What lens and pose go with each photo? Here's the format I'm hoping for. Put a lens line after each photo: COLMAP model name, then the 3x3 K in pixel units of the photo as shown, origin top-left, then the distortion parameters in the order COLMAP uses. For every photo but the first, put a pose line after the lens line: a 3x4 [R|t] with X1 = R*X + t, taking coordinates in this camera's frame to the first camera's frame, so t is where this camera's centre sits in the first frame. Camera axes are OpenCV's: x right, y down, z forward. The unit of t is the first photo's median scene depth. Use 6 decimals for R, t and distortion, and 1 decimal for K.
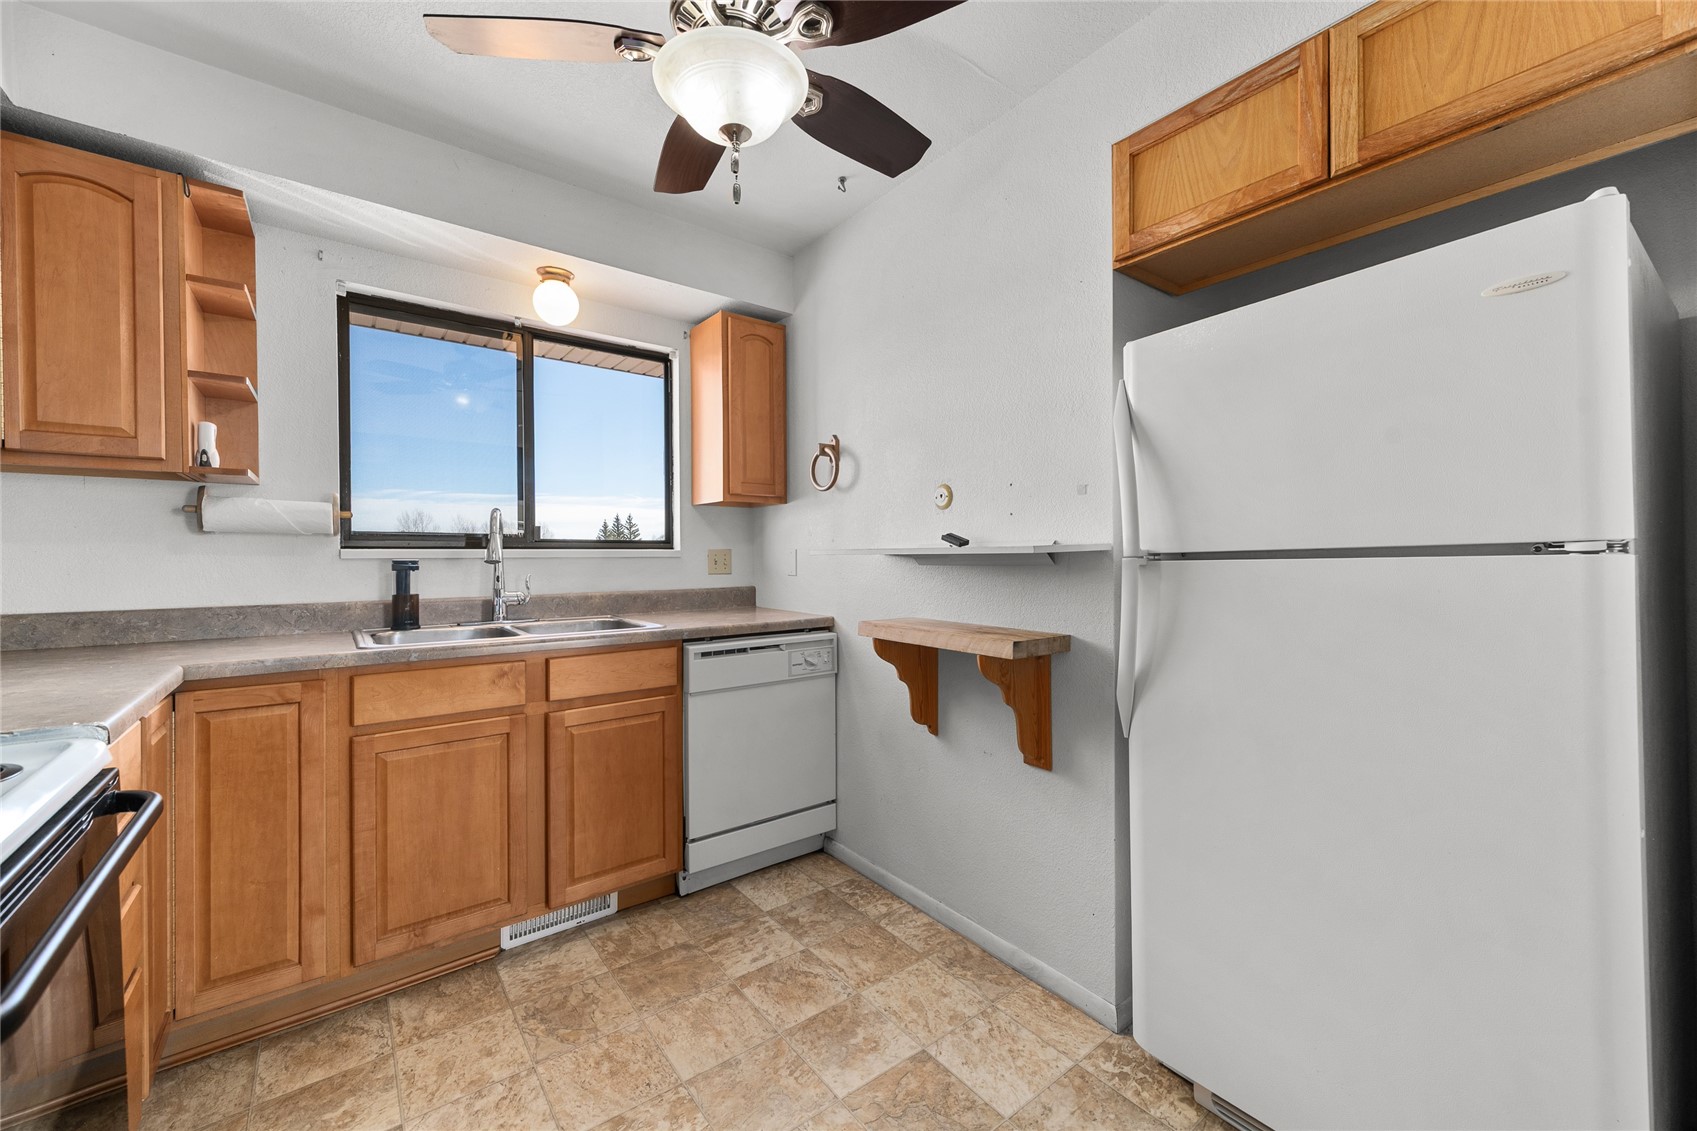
lens RADIAL K [[670.4, 0, 855.5], [0, 670.4, 560.4], [0, 0, 1]] dist [0.014352, -0.002709]
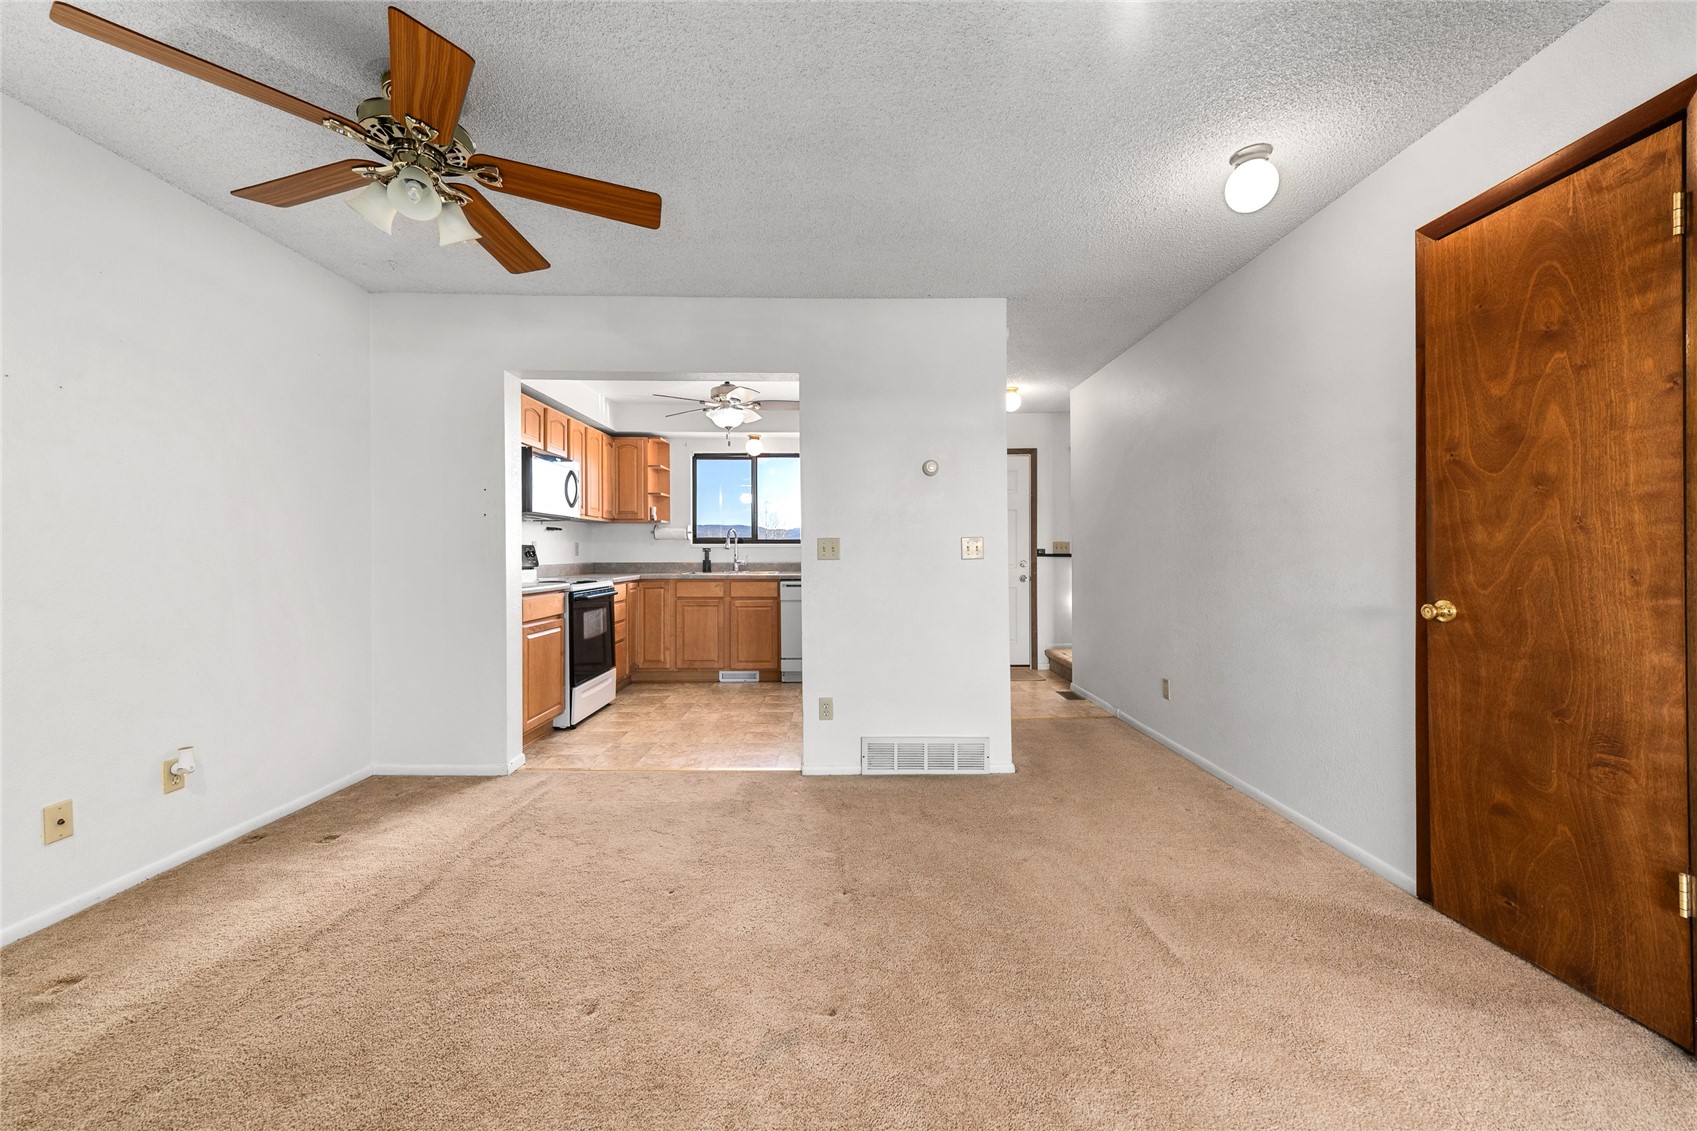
lens RADIAL K [[670.4, 0, 850.7], [0, 670.4, 552.3], [0, 0, 1]] dist [0.014352, -0.002709]
pose [[0.792140, 0.005061, -0.610318, 1.778742], [-0.005951, 0.999982, 0.000568, 0.015774], [0.610310, 0.003182, 0.792156, -1.002501]]
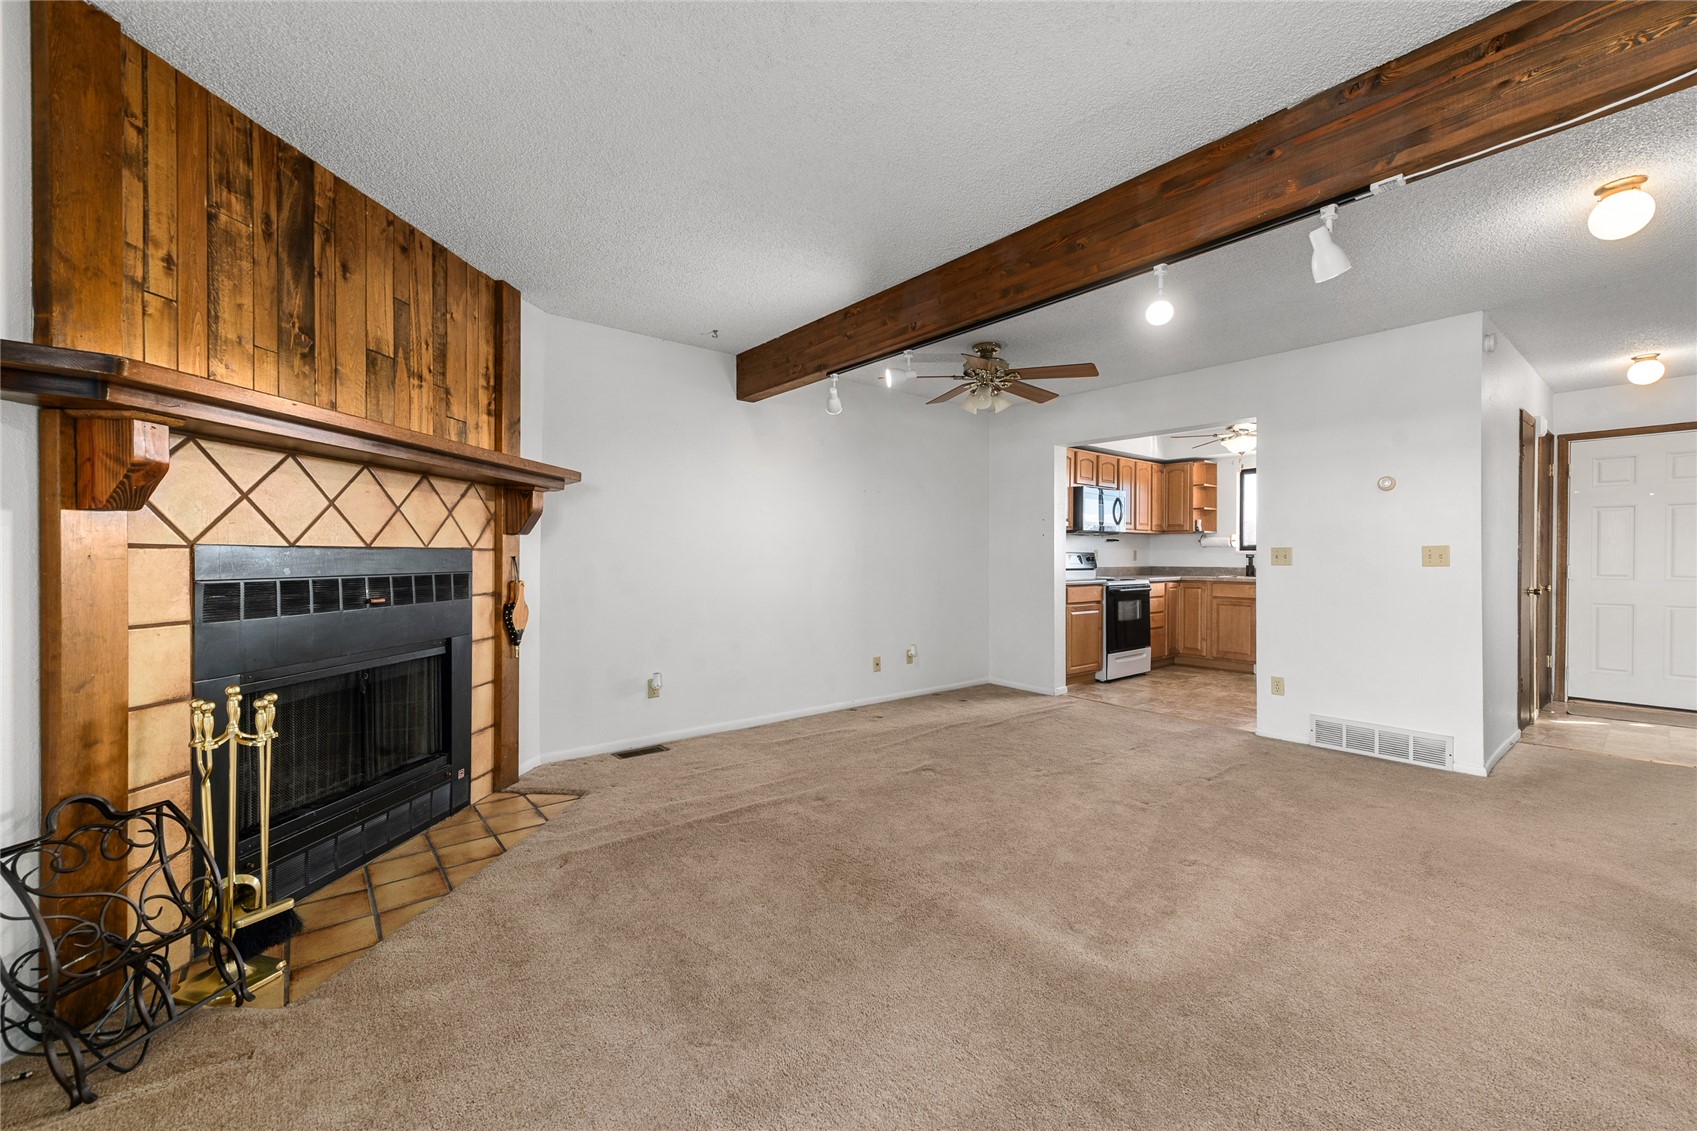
lens RADIAL K [[670.4, 0, 853.2], [0, 670.4, 563.0], [0, 0, 1]] dist [0.014352, -0.002709]
pose [[0.025412, 0.015266, -0.999561, 2.817984], [-0.005816, 0.999869, 0.015123, 0.003970], [0.999660, 0.005429, 0.025497, -1.079790]]
